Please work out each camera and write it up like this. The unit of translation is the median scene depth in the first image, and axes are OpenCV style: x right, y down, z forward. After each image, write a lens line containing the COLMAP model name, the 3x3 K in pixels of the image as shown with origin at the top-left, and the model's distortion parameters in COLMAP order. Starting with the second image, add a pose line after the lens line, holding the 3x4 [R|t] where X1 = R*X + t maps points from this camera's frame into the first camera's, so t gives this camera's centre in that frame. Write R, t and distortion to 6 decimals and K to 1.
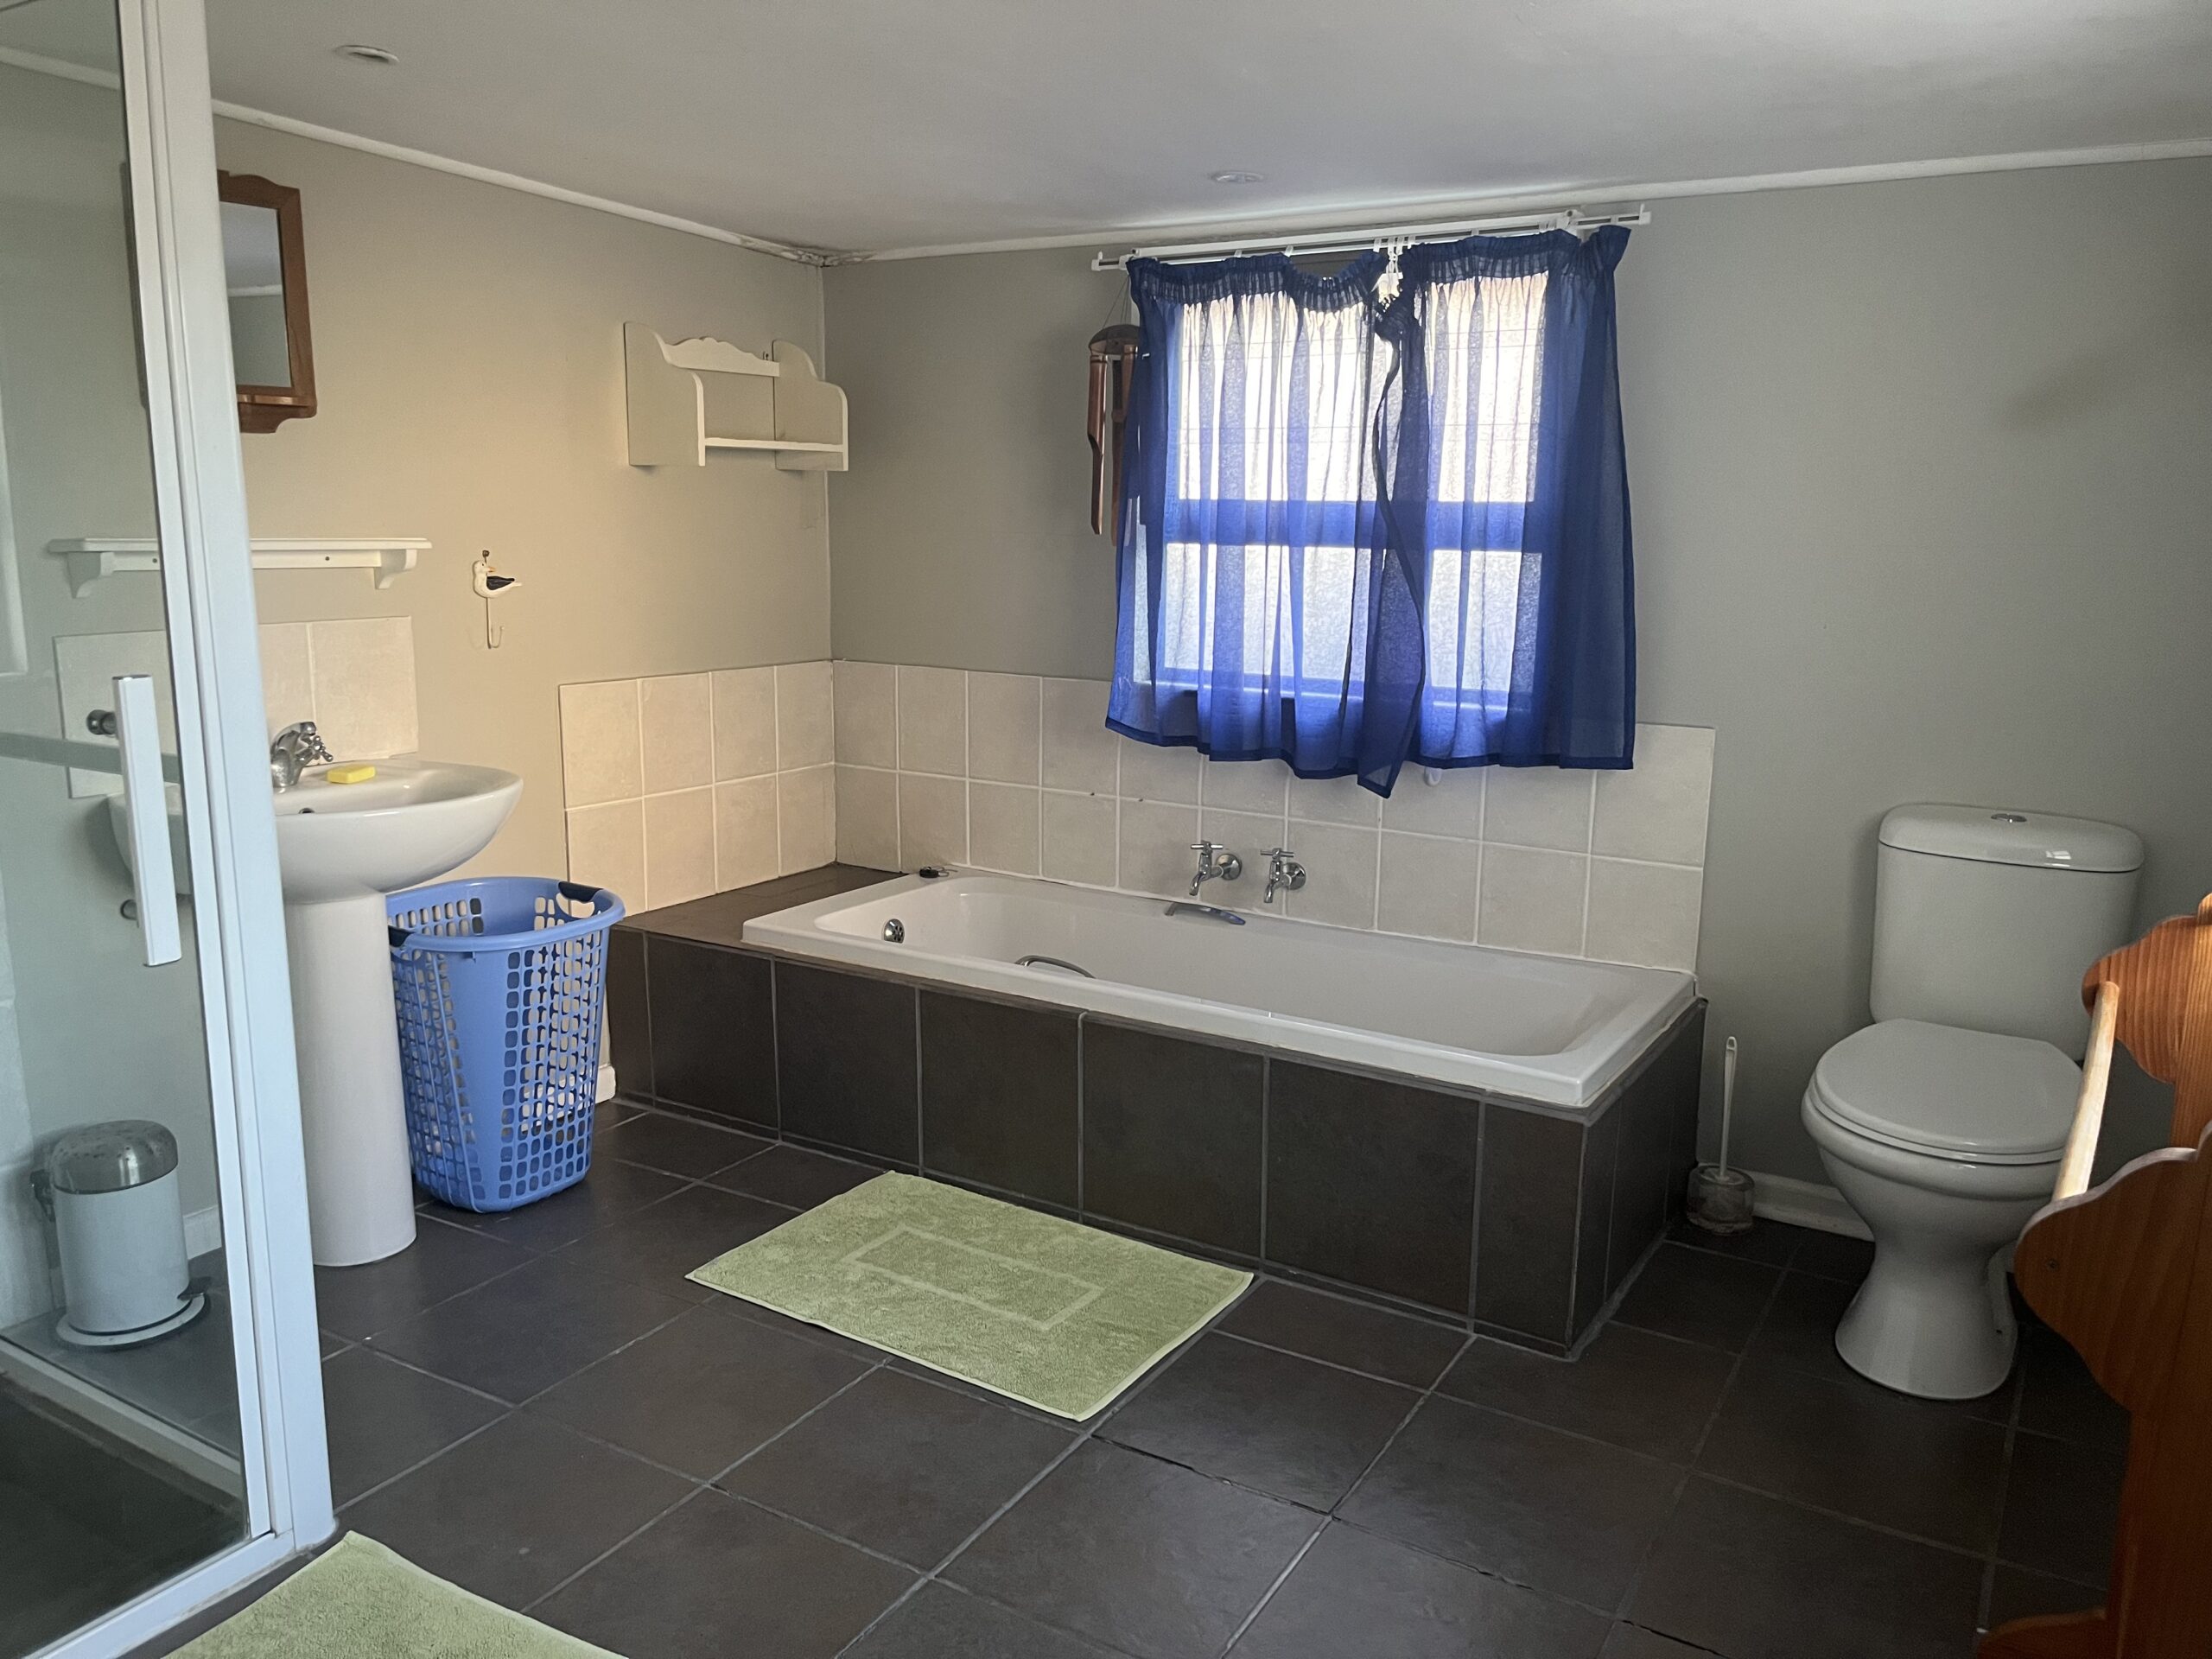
lens RADIAL K [[1689.4, 0, 1103.5], [0, 1689.4, 832.2], [0, 0, 1]] dist [0.039365, -0.030819]
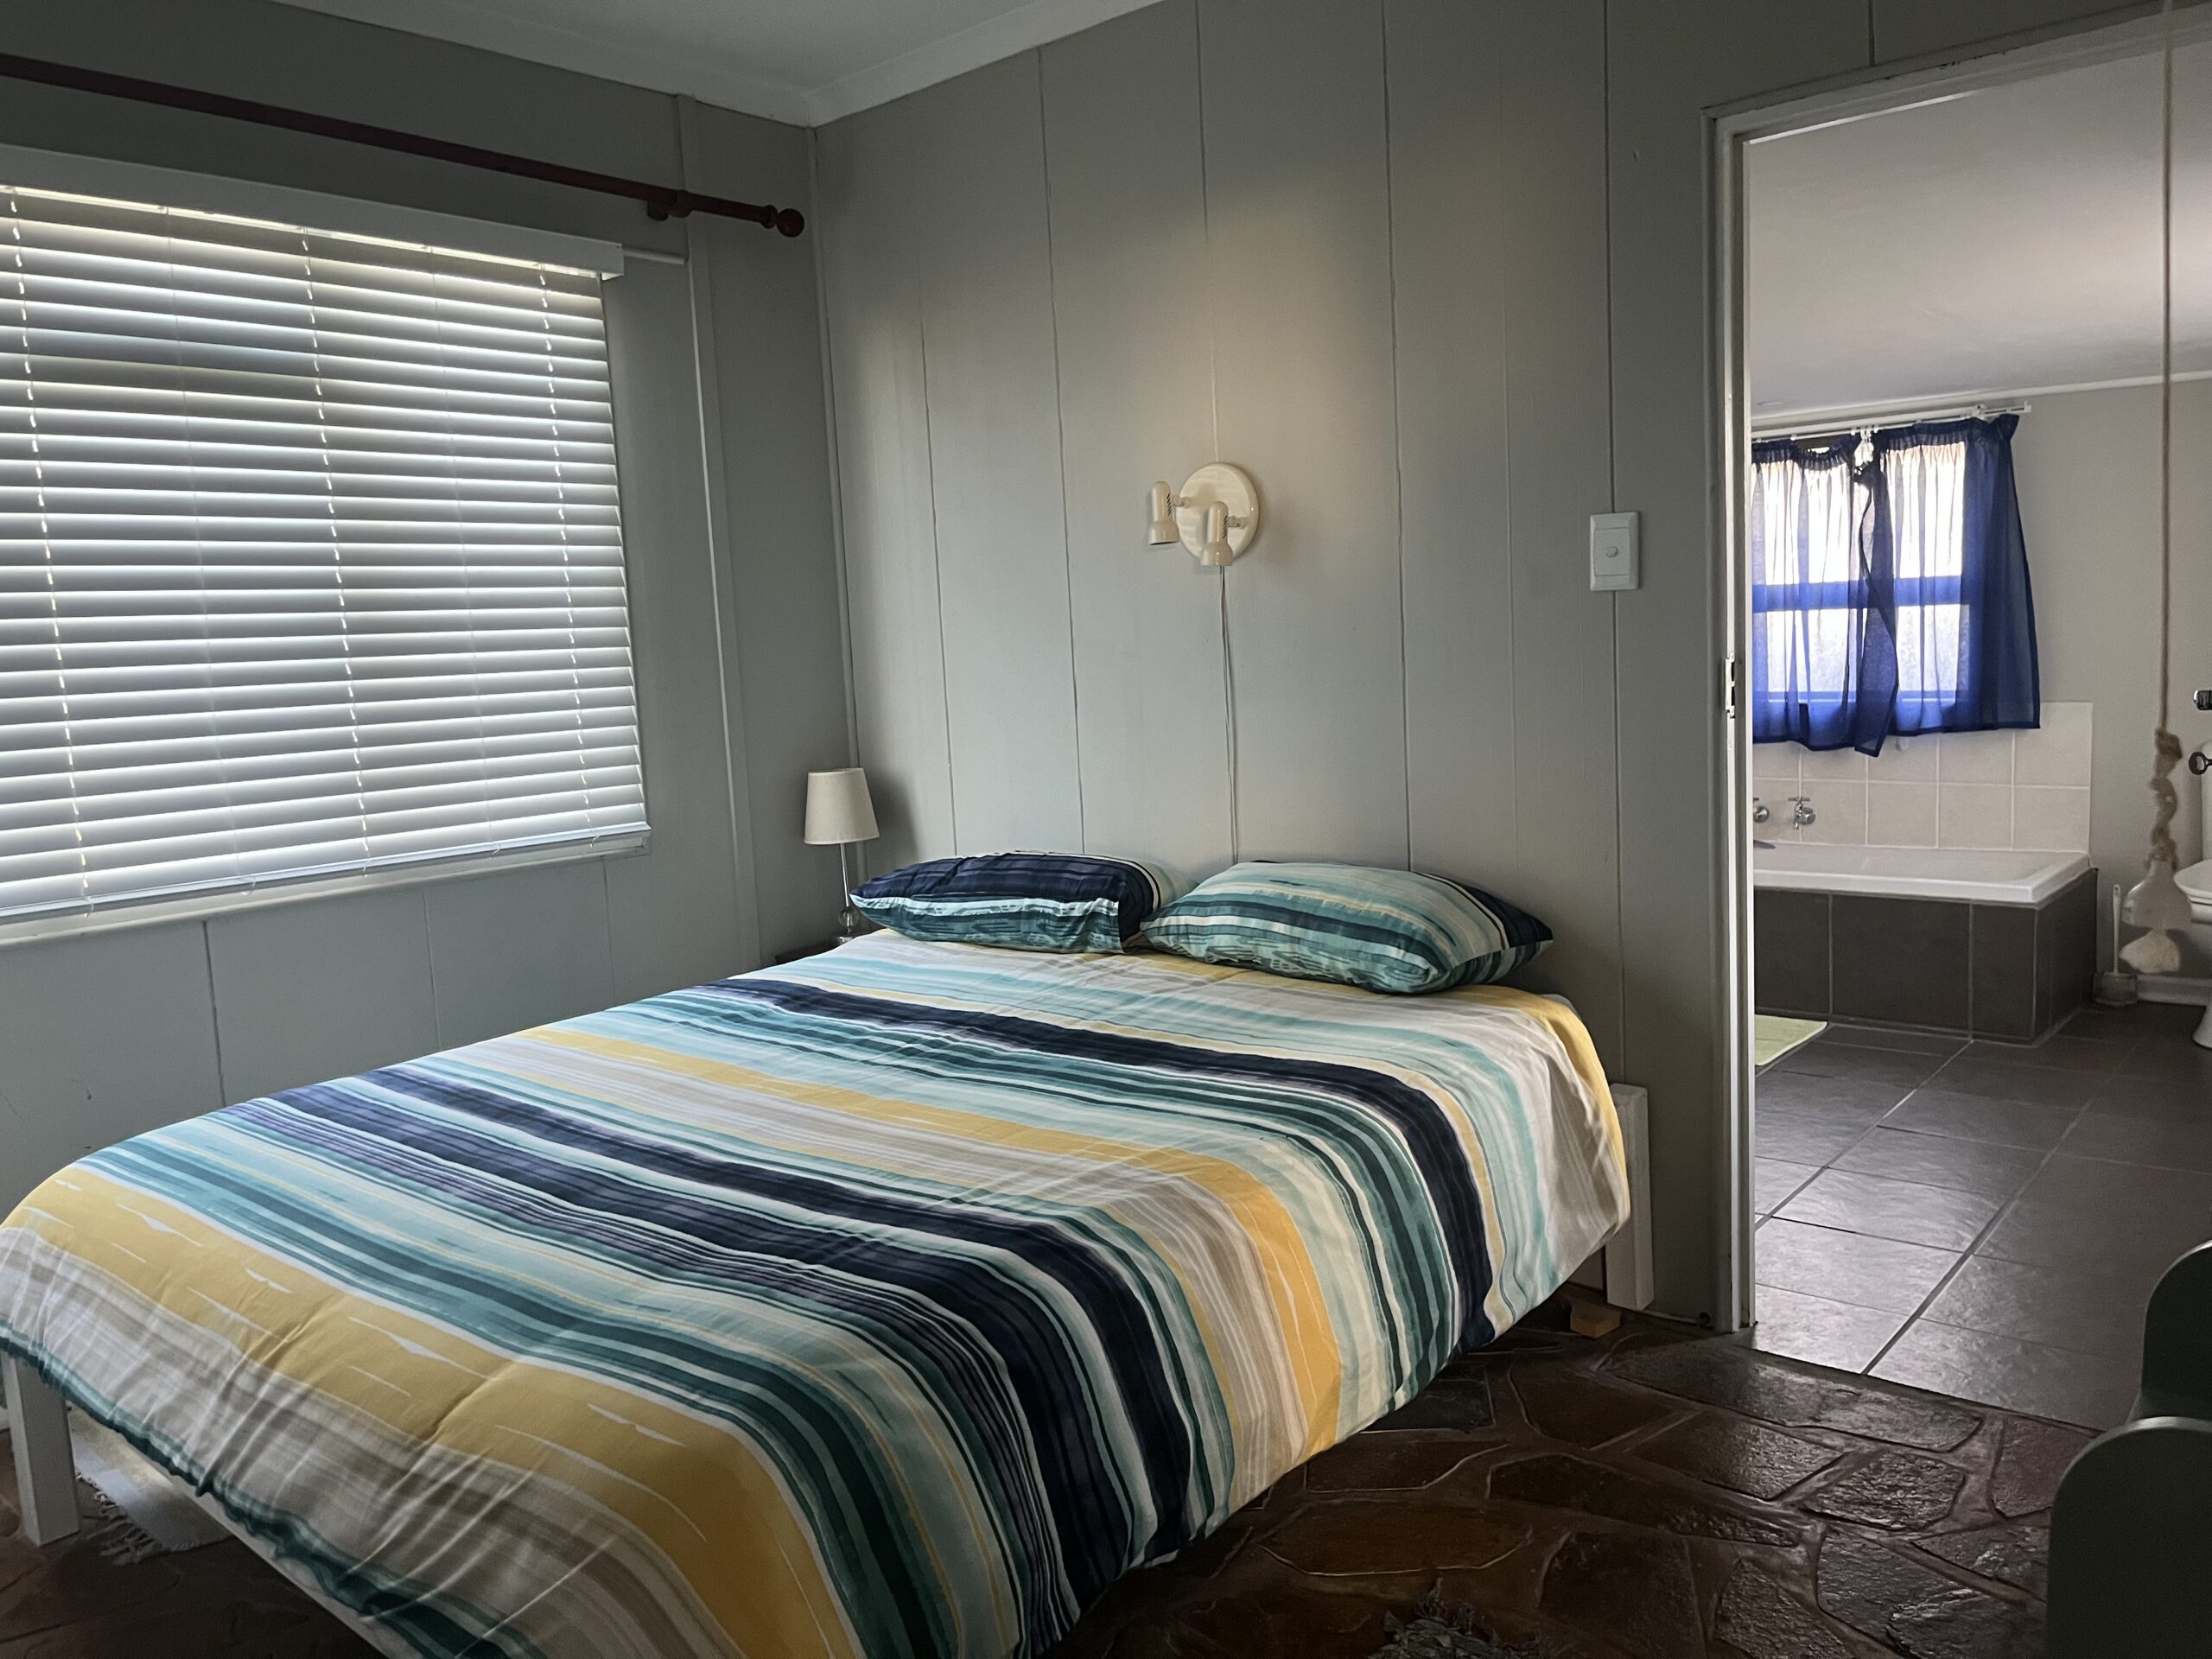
lens RADIAL K [[1689.4, 0, 1107.1], [0, 1689.4, 818.9], [0, 0, 1]] dist [0.039365, -0.030819]
pose [[0.987820, -0.035798, -0.151424, -0.332324], [0.023973, 0.996570, -0.079211, 0.156719], [0.153740, 0.074616, 0.985290, -0.760402]]
